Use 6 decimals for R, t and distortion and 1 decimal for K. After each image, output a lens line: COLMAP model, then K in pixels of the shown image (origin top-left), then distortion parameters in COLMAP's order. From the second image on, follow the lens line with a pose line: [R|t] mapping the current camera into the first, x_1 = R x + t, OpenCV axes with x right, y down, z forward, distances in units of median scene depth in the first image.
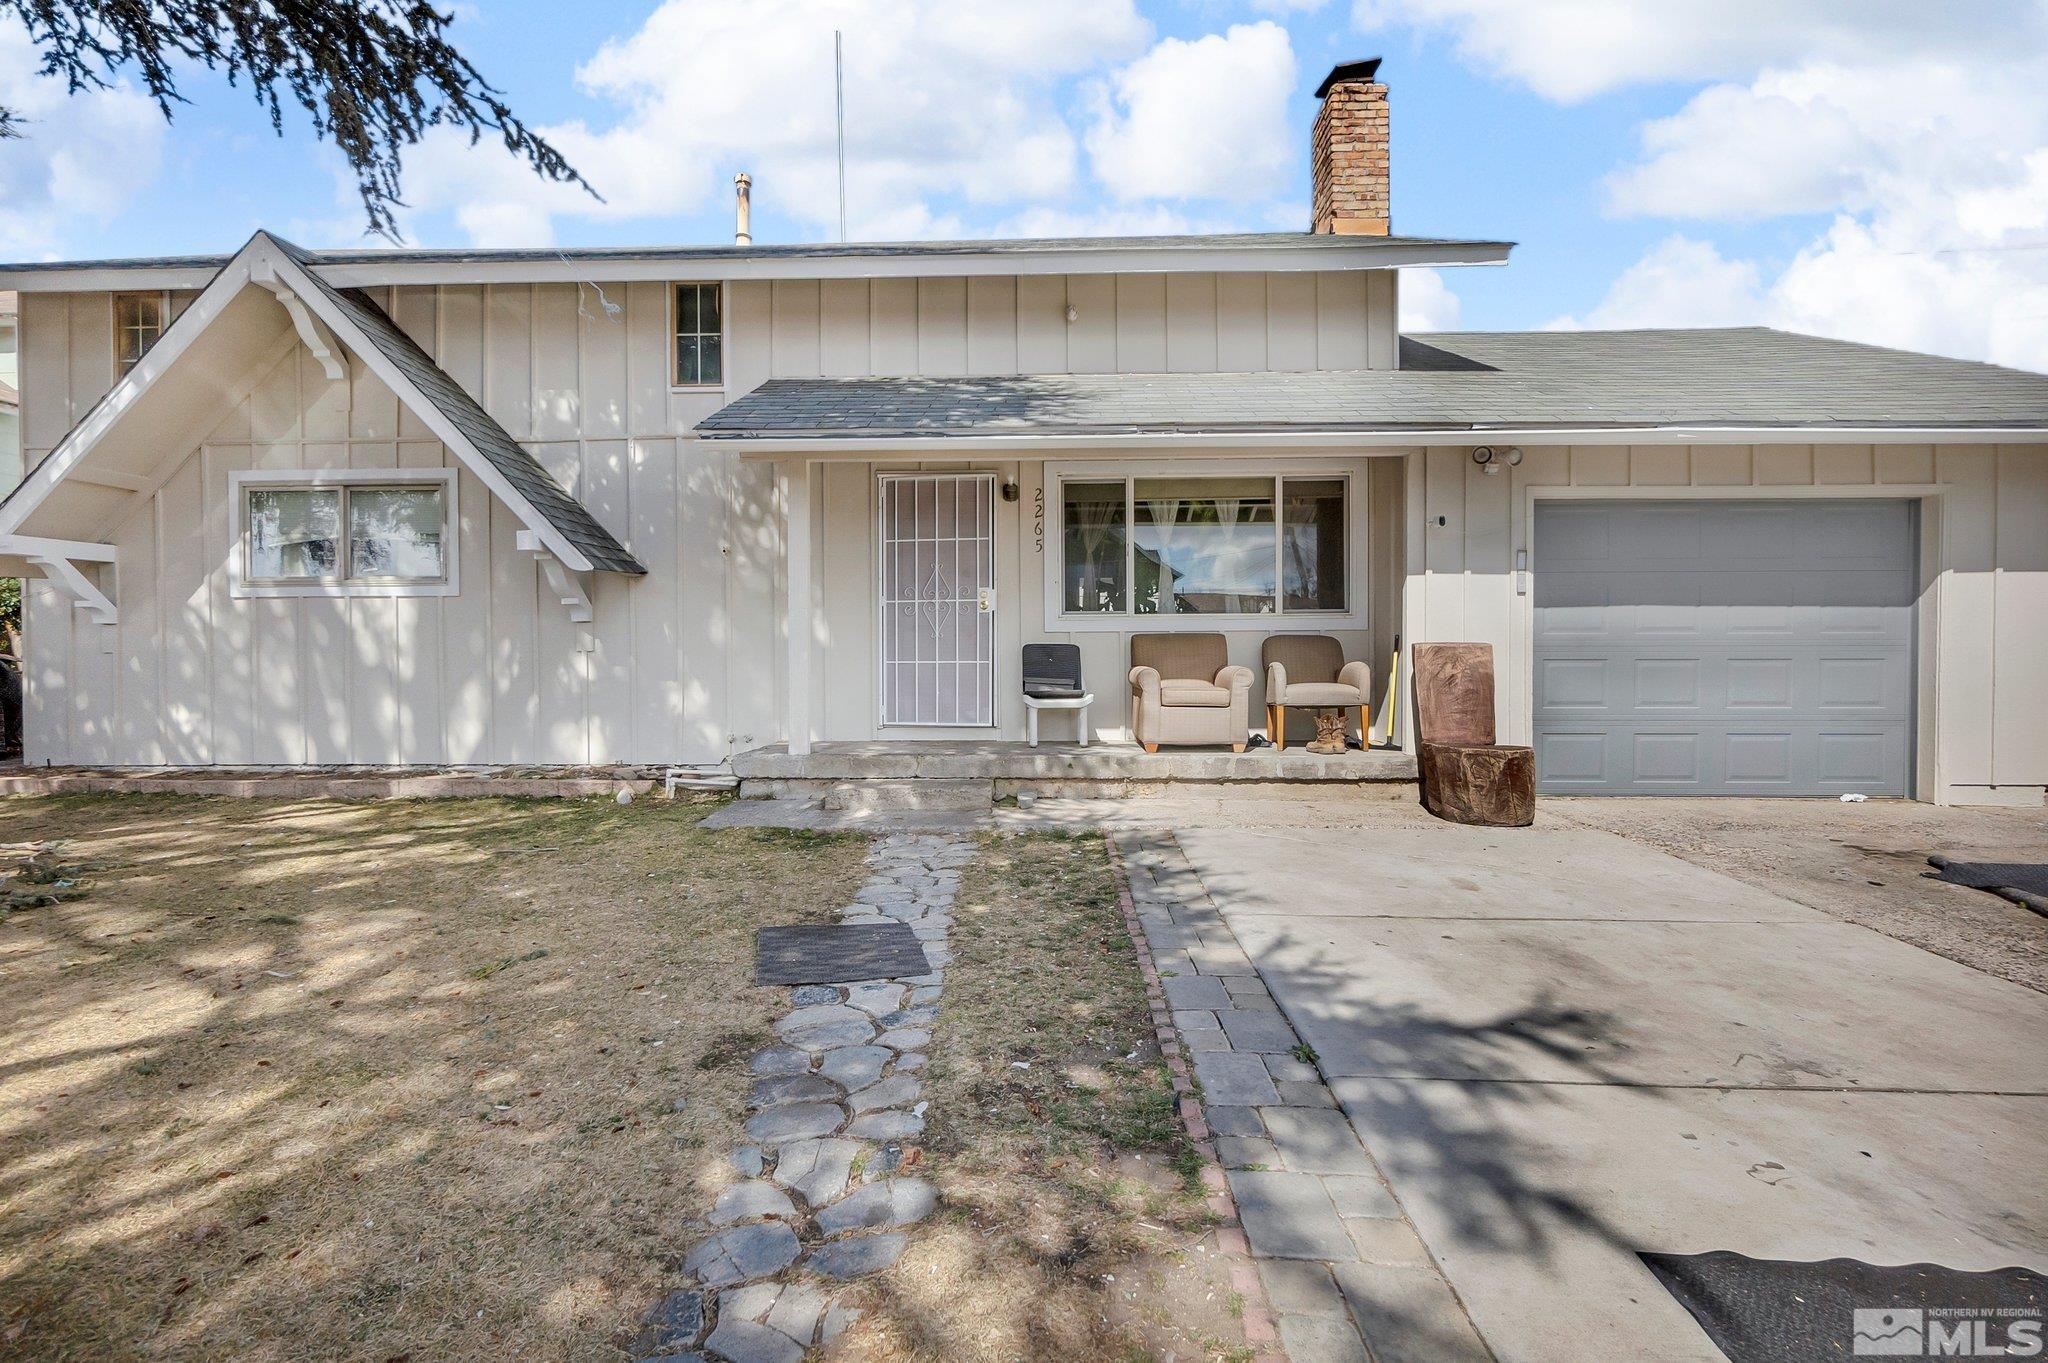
lens RADIAL K [[890.4, 0, 1024.4], [0, 890.4, 669.0], [0, 0, 1]] dist [-0.001129, 0.001293]
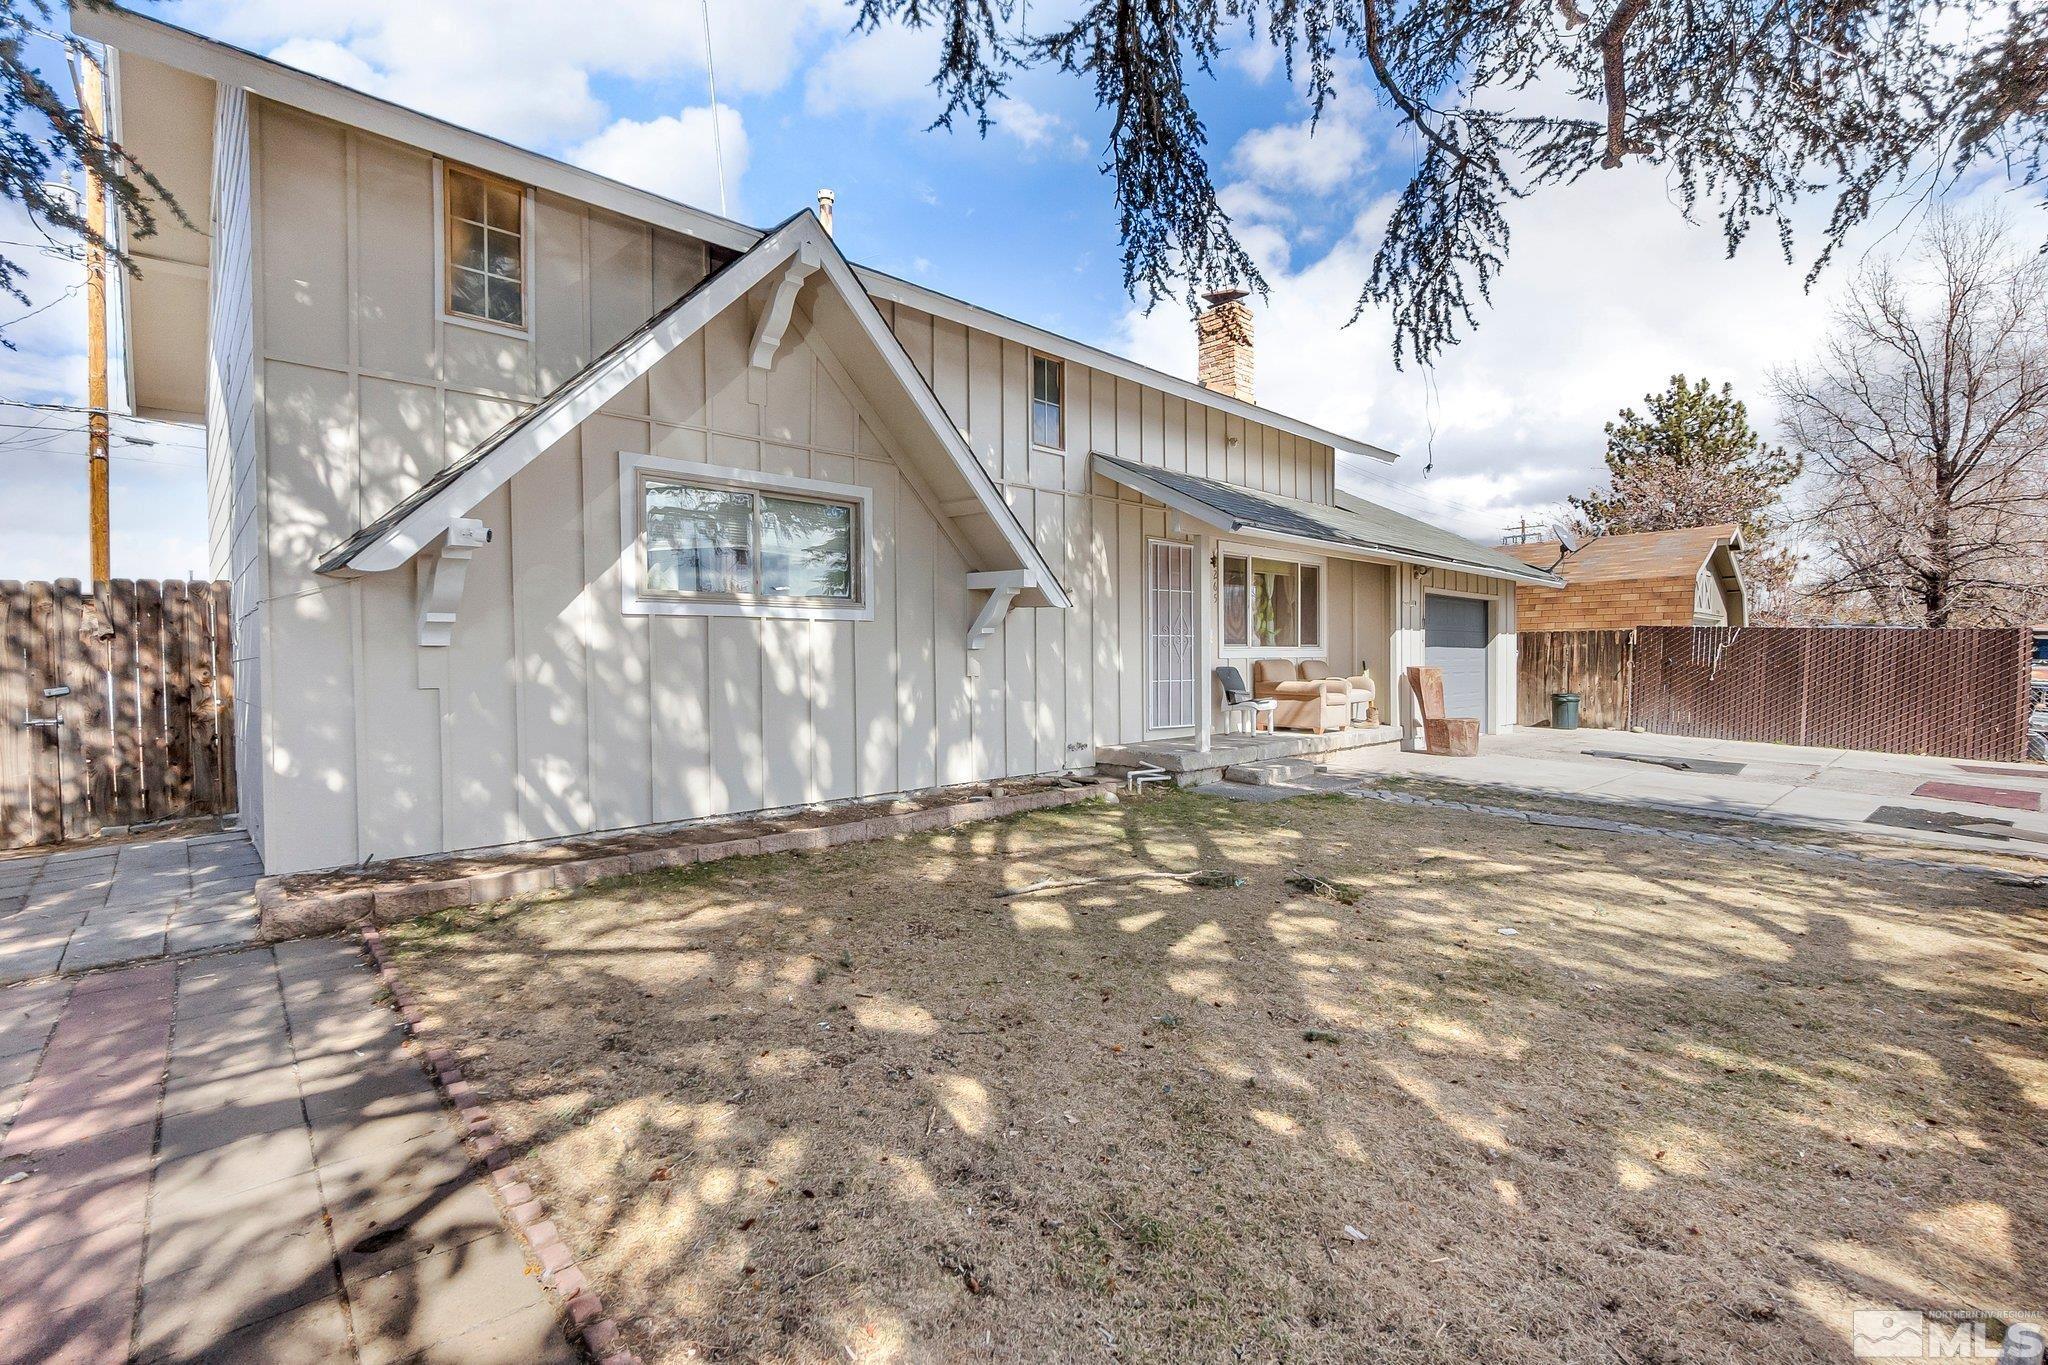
lens RADIAL K [[890.4, 0, 1024.4], [0, 890.4, 670.0], [0, 0, 1]] dist [-0.001129, 0.001293]
pose [[0.702582, -0.011411, 0.711512, -1.217215], [0.007573, 0.999935, 0.008558, -0.035660], [-0.711563, -0.000625, 0.702622, 0.203097]]
